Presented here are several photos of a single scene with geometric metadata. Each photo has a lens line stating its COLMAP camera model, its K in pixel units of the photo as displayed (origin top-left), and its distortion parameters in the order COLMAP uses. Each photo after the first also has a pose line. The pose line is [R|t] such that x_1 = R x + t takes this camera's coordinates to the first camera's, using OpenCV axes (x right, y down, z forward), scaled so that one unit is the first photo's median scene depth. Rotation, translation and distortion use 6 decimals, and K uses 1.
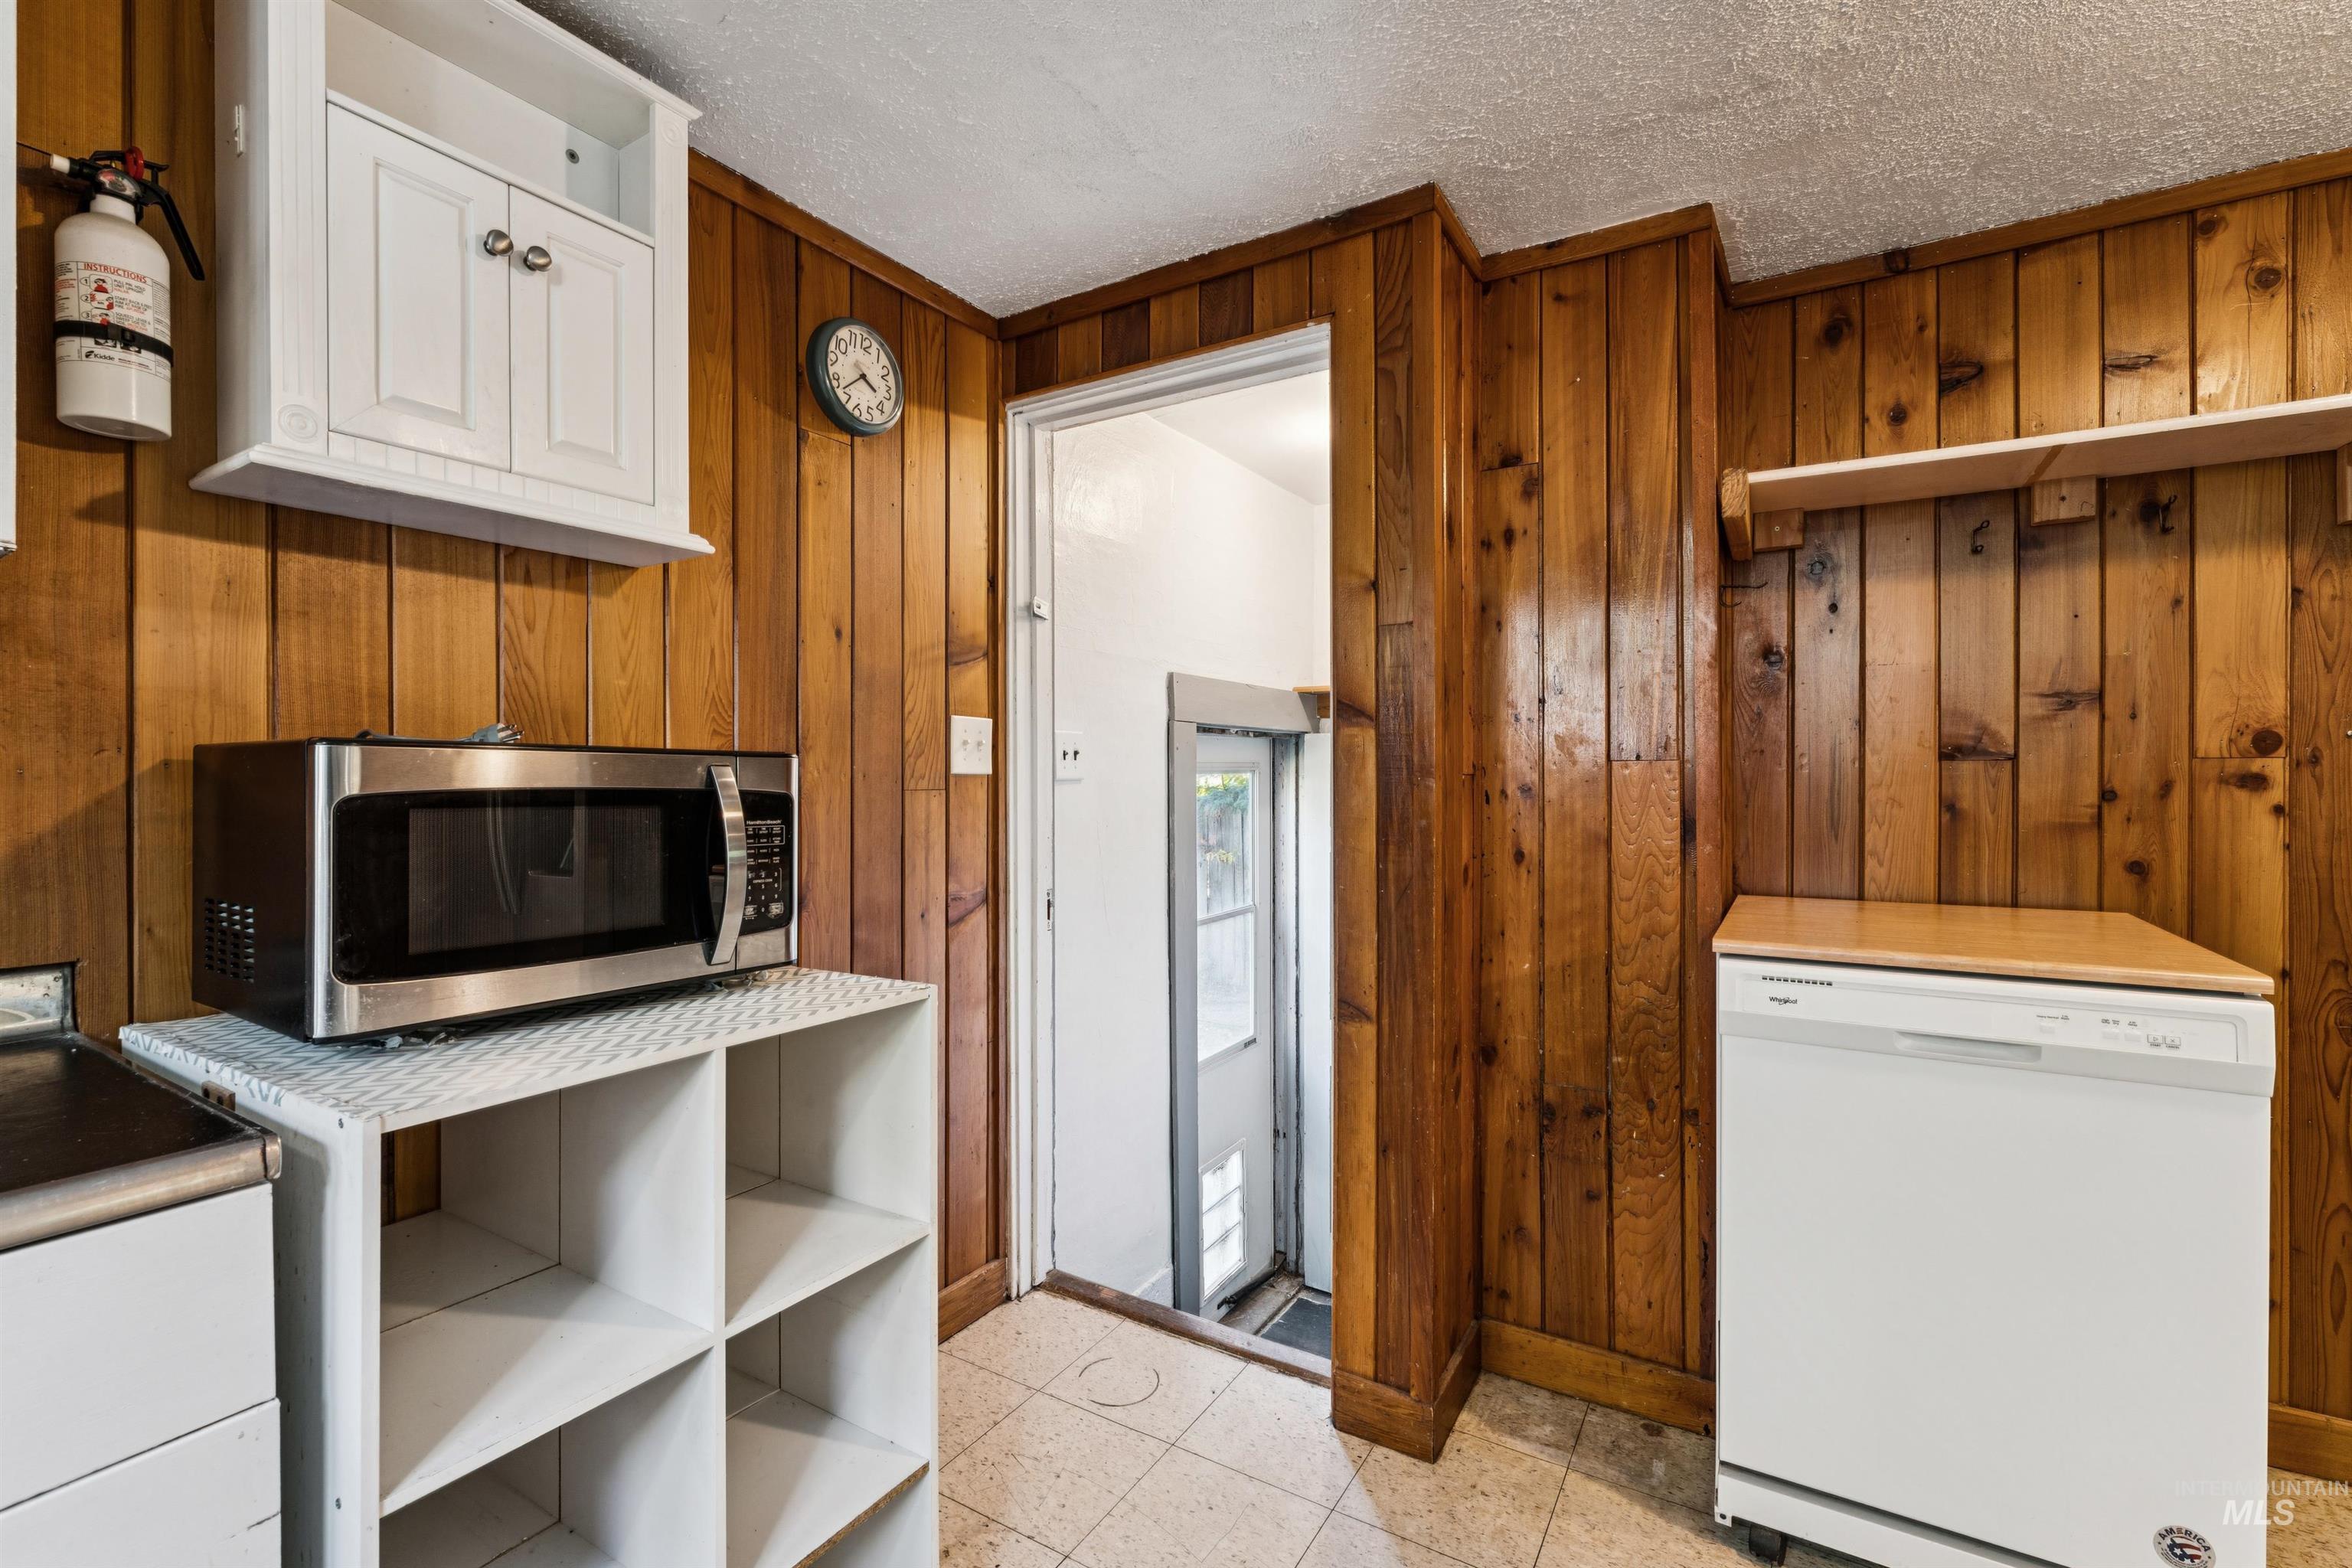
lens RADIAL K [[1008.0, 0, 1177.6], [0, 1008.0, 784.6], [0, 0, 1]] dist [-0.003601, -0.000406]
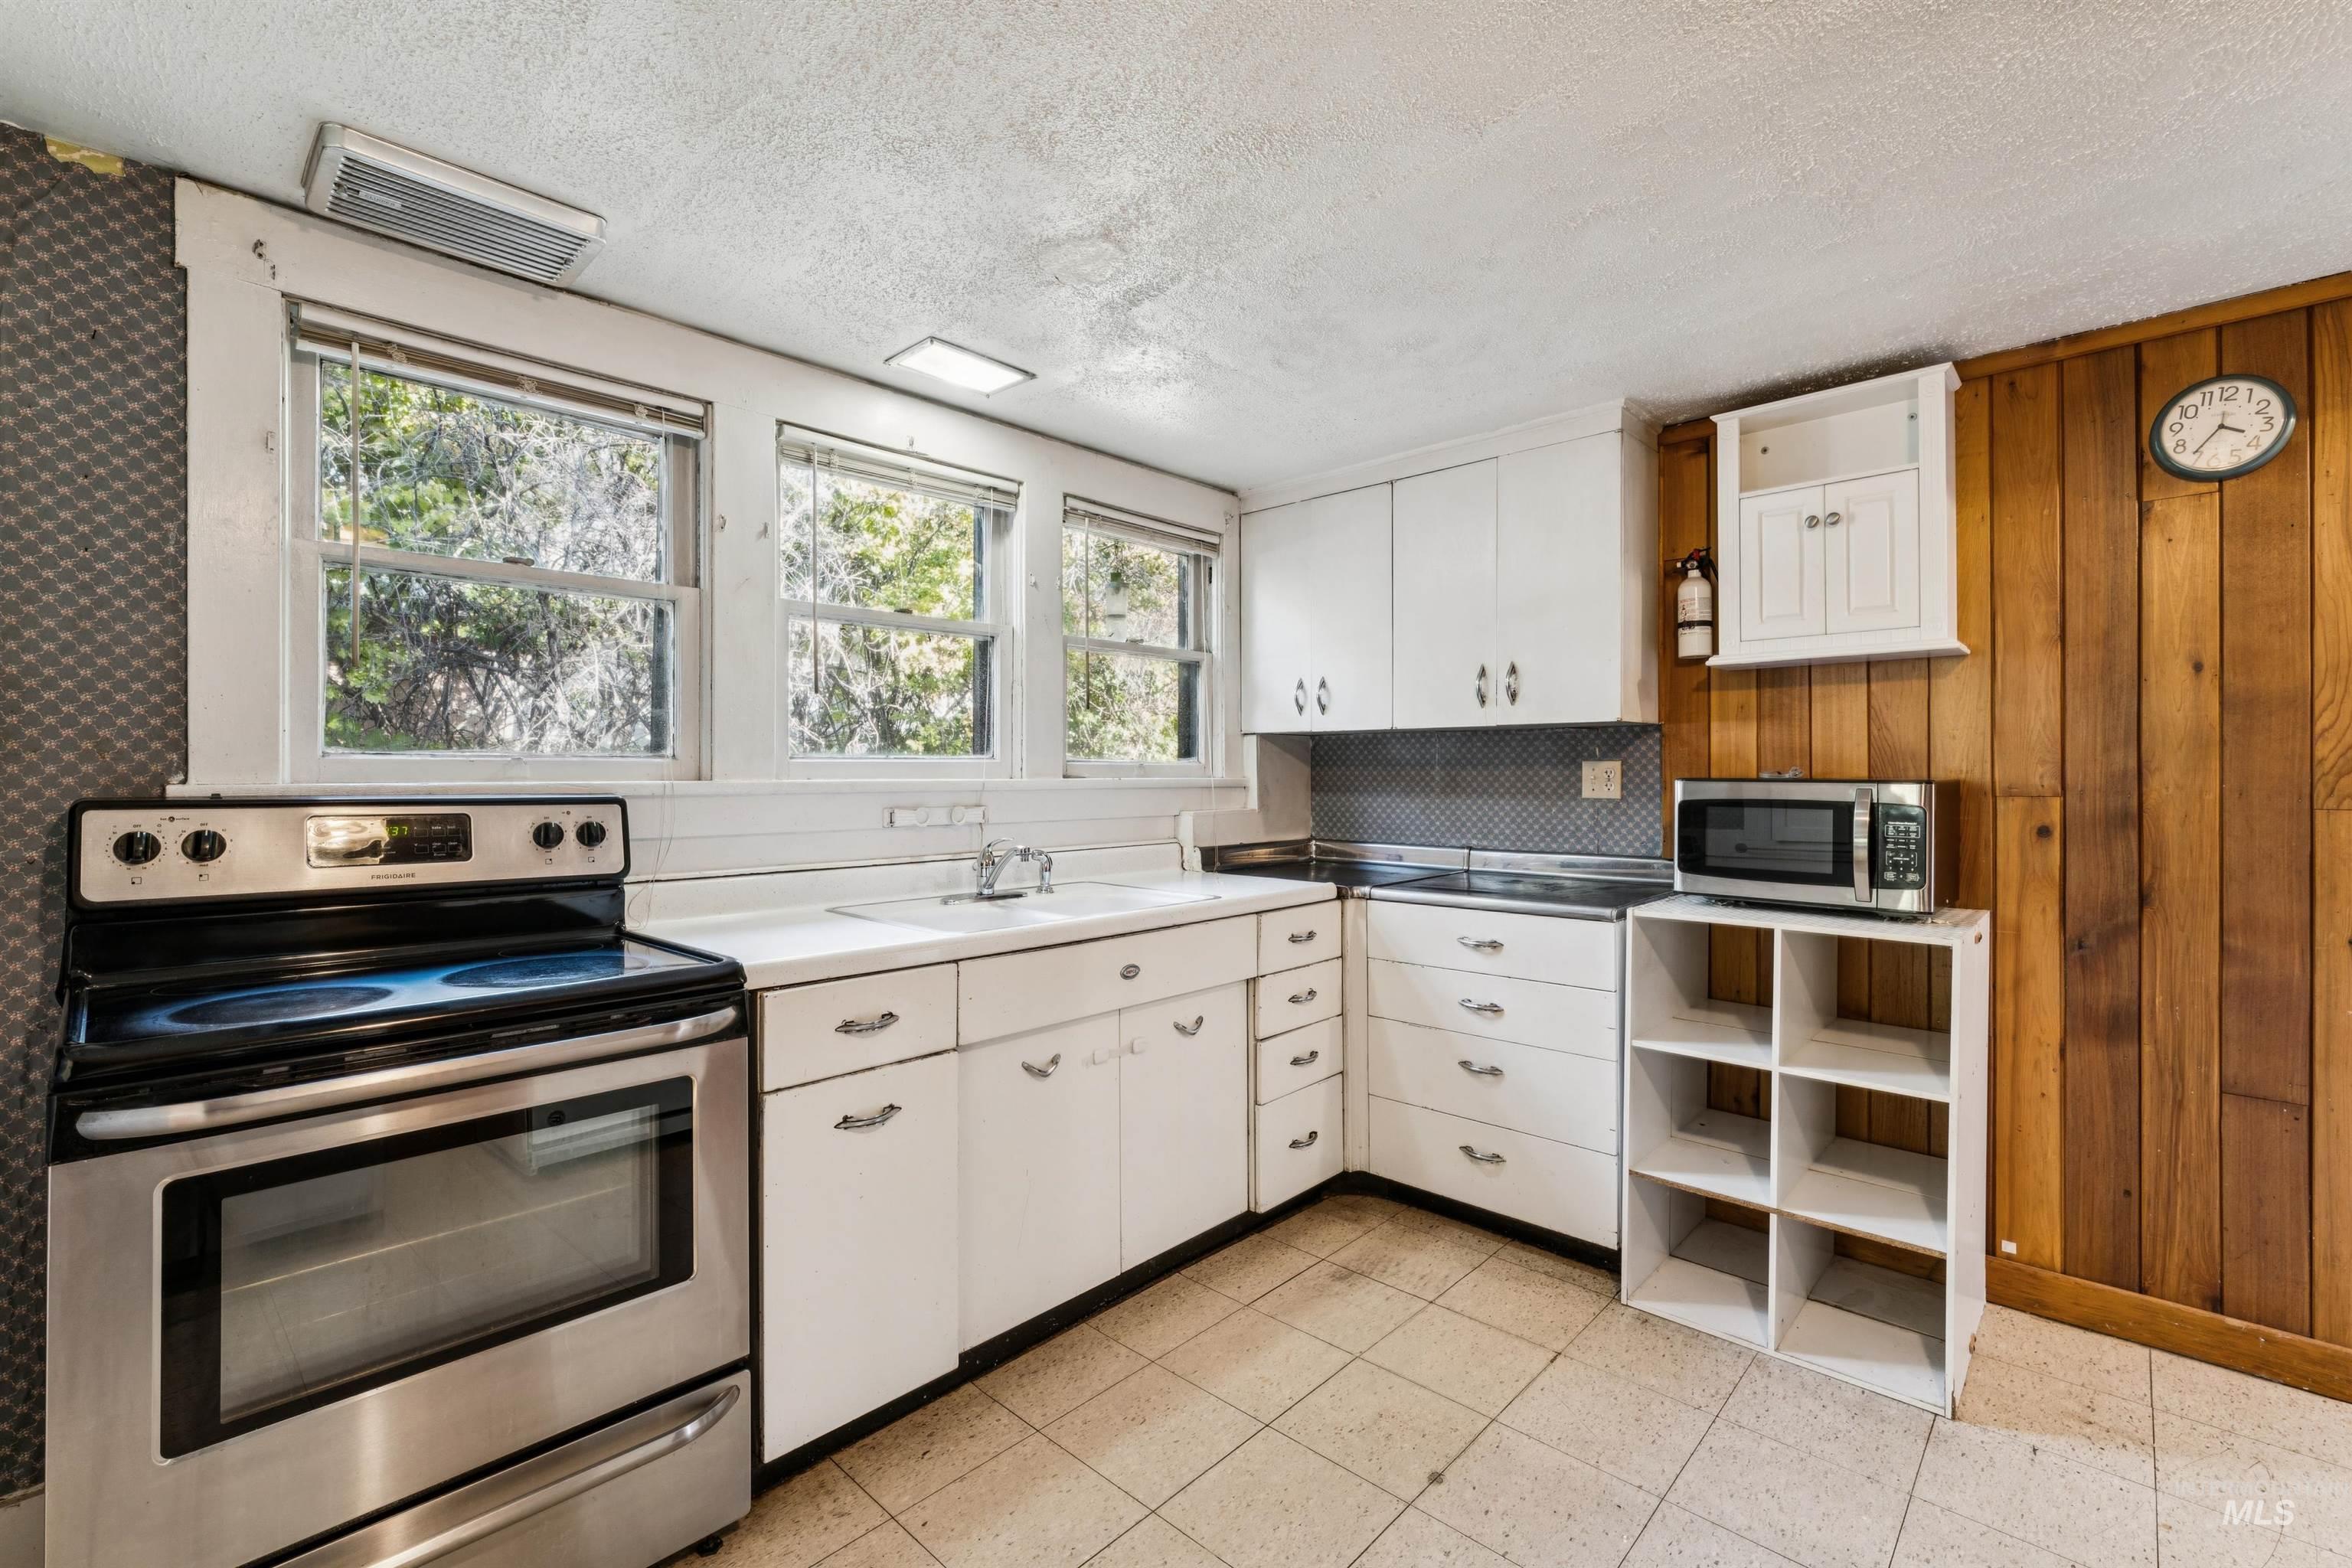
lens RADIAL K [[1008.0, 0, 1171.5], [0, 1008.0, 772.0], [0, 0, 1]] dist [-0.003601, -0.000406]
pose [[-0.212856, 0.001919, -0.977082, 1.007239], [-0.001656, 0.999996, 0.002325, -0.033627], [0.977082, 0.002113, -0.212852, 0.126896]]
